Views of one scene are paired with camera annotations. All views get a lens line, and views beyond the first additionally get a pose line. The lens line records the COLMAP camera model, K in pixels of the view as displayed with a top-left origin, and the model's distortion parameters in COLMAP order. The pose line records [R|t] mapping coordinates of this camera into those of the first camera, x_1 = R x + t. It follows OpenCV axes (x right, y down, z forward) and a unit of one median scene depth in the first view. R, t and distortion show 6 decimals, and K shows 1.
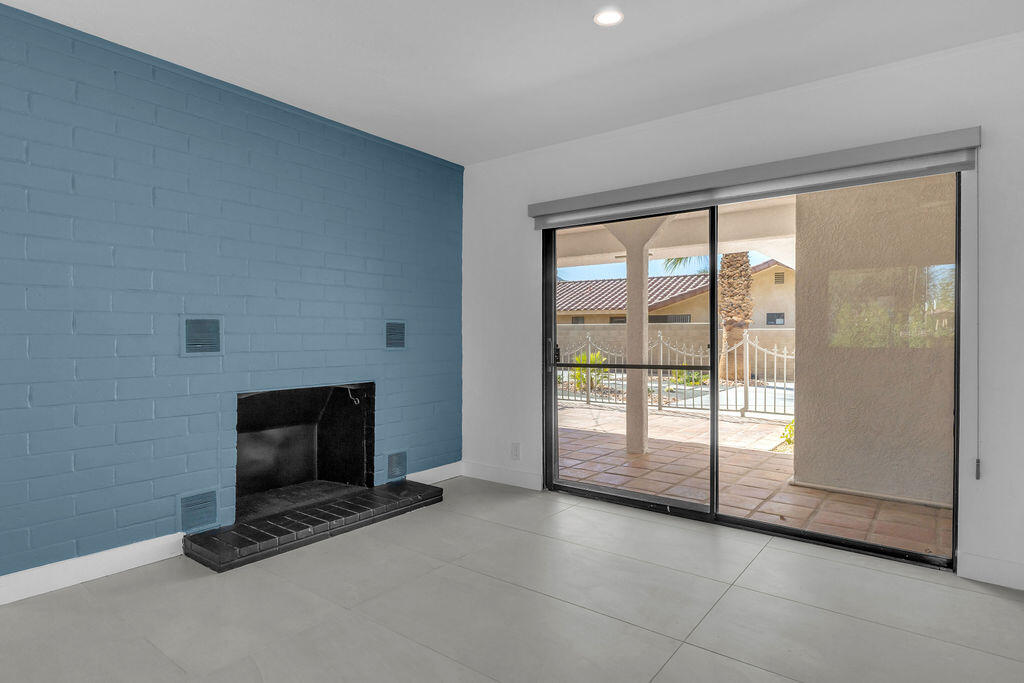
lens RADIAL K [[559.9, 0, 516.1], [0, 559.9, 338.8], [0, 0, 1]] dist [-0.000030, -0.000080]
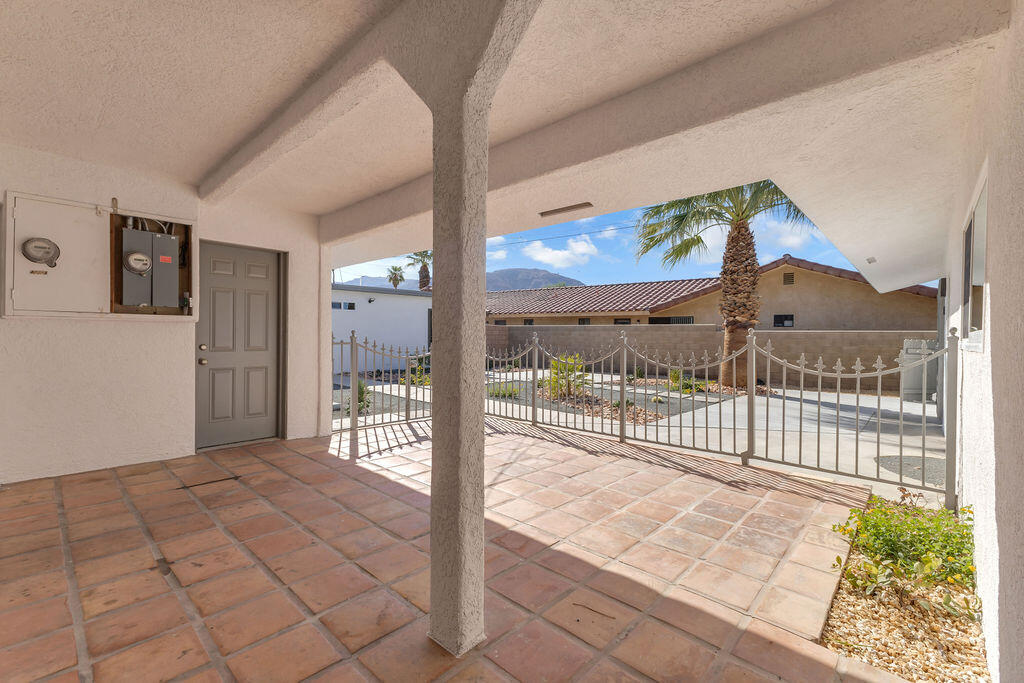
lens RADIAL K [[440.5, 0, 512.5], [0, 440.5, 339.9], [0, 0, 1]] dist [0.014011, -0.000095]
pose [[0.994397, 0.009664, -0.105266, 0.400174], [-0.009193, 0.999945, 0.004955, -0.008657], [0.105308, -0.003960, 0.994432, 0.977148]]
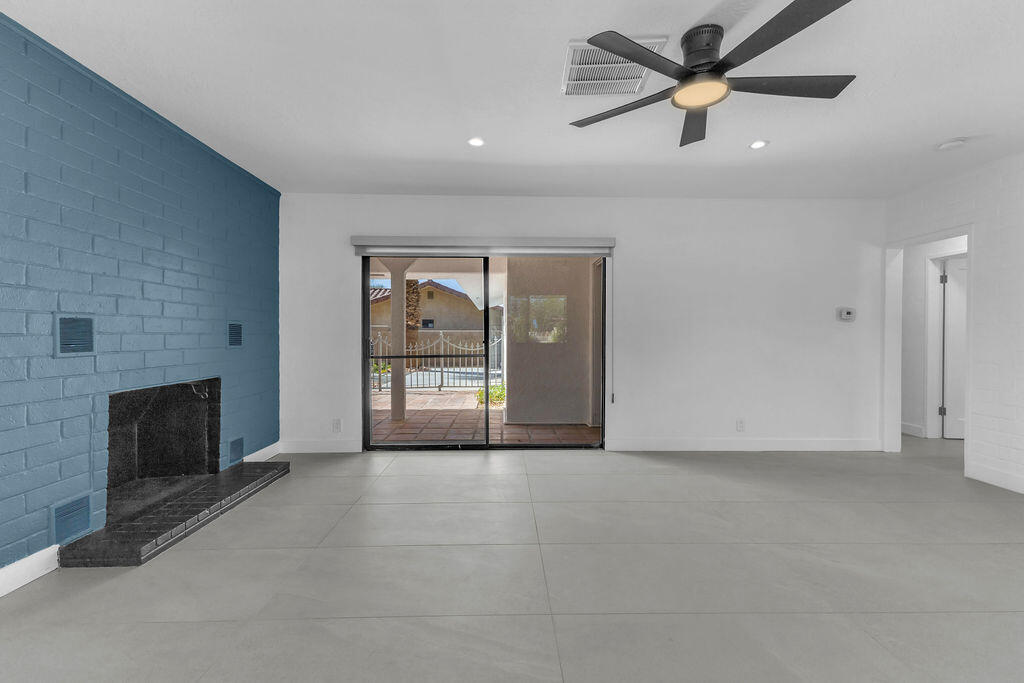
lens RADIAL K [[440.5, 0, 515.8], [0, 440.5, 337.1], [0, 0, 1]] dist [0.014011, -0.000095]
pose [[0.778819, -0.001578, 0.627247, -0.341345], [0.002824, 0.999996, -0.000991, 0.000494], [-0.627243, 0.002543, 0.778820, -0.050330]]
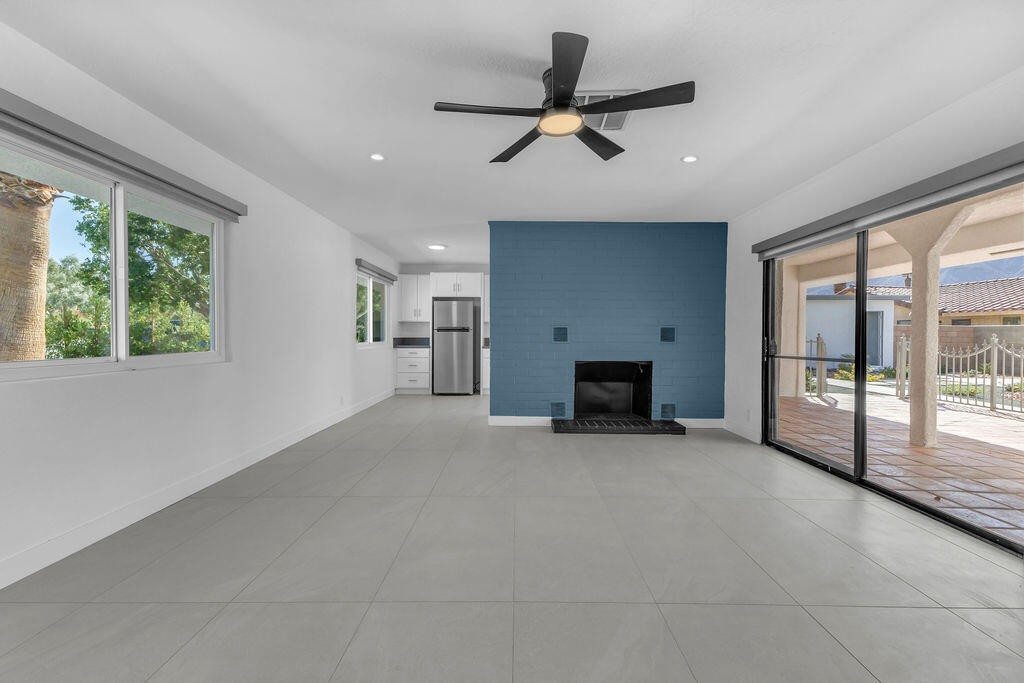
lens RADIAL K [[440.5, 0, 520.3], [0, 440.5, 340.5], [0, 0, 1]] dist [0.014011, -0.000095]
pose [[0.608918, 0.012522, -0.793134, 0.590055], [-0.011118, 0.999912, 0.007250, 0.006040], [0.793155, 0.004404, 0.609003, -0.181441]]
